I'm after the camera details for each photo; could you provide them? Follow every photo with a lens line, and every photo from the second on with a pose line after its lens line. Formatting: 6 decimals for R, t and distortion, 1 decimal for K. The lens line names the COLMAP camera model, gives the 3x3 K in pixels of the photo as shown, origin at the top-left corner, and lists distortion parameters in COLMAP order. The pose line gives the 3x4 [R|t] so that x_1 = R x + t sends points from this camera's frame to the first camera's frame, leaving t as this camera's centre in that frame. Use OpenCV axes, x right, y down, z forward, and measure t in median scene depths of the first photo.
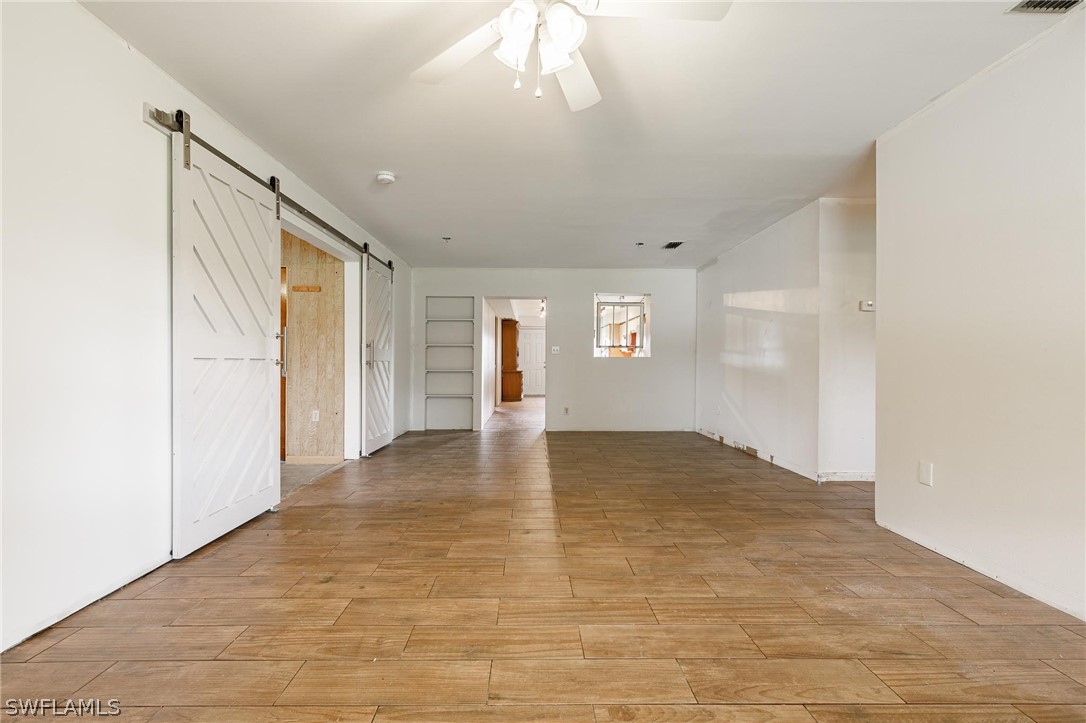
lens RADIAL K [[458.0, 0, 540.6], [0, 458.0, 359.4], [0, 0, 1]] dist [0.000209, 0.000100]
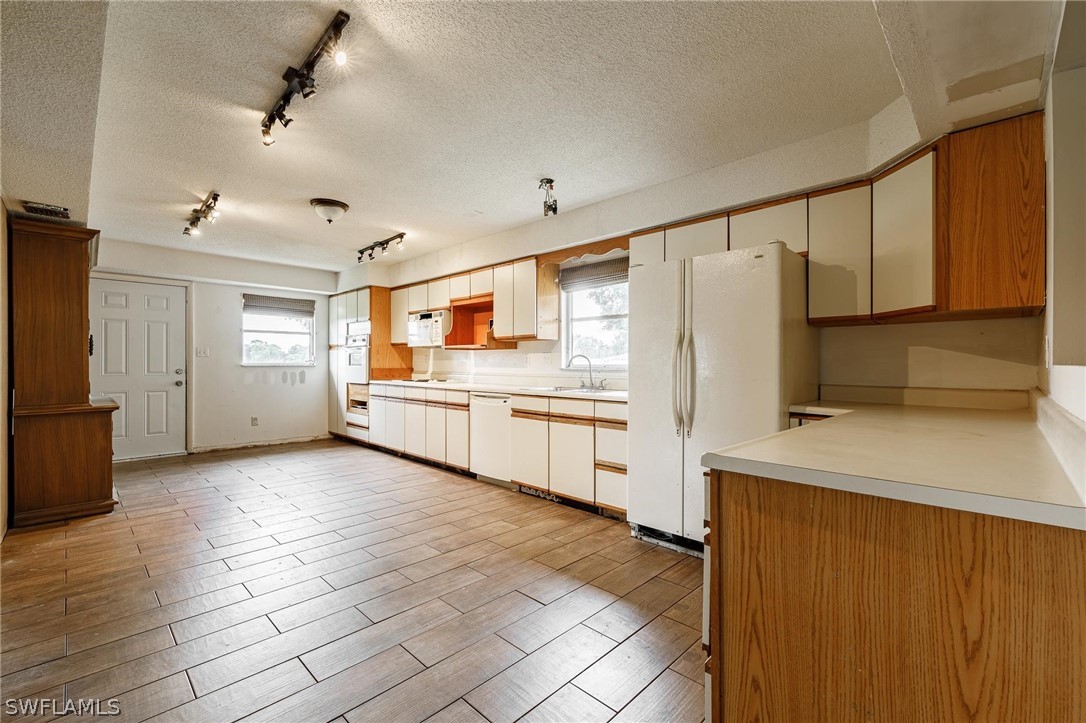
lens RADIAL K [[458.0, 0, 541.7], [0, 458.0, 364.2], [0, 0, 1]] dist [0.000209, 0.000100]
pose [[0.711163, 0.009912, 0.702957, -0.089320], [-0.006638, 0.999951, -0.007384, 0.001261], [-0.702996, 0.000585, 0.711194, 1.019691]]
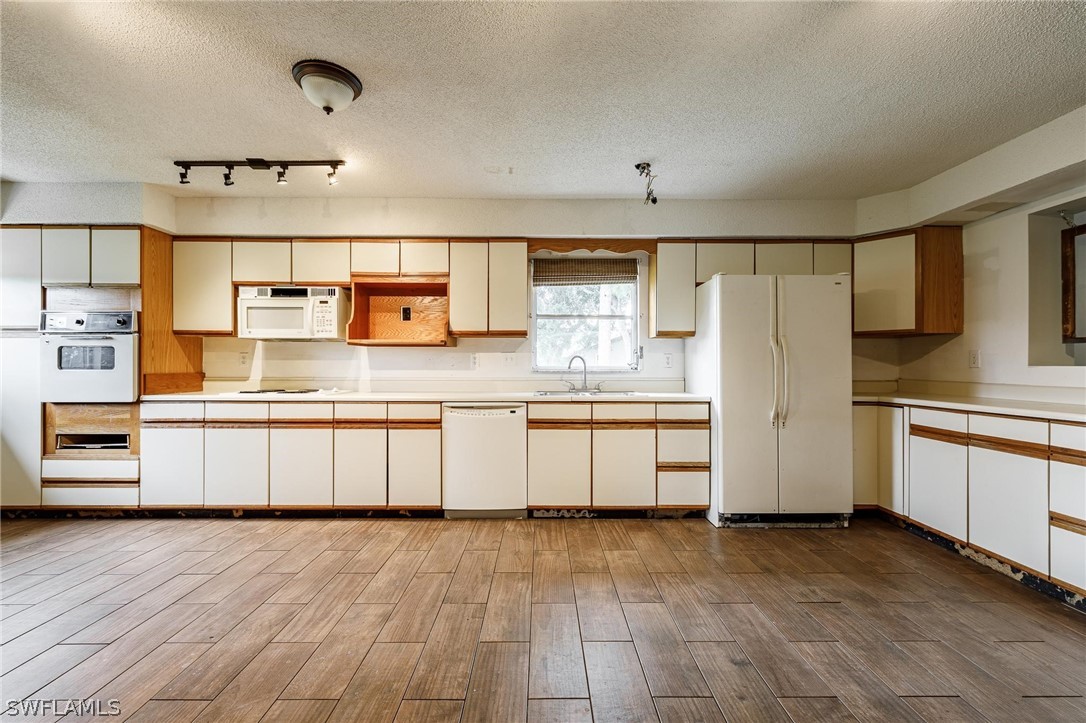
lens RADIAL K [[458.0, 0, 536.4], [0, 458.0, 367.3], [0, 0, 1]] dist [0.000209, 0.000100]
pose [[0.013360, 0.005823, 0.999894, -0.300297], [0.001531, 0.999982, -0.005844, 0.001998], [-0.999910, 0.001609, 0.013350, 1.931462]]
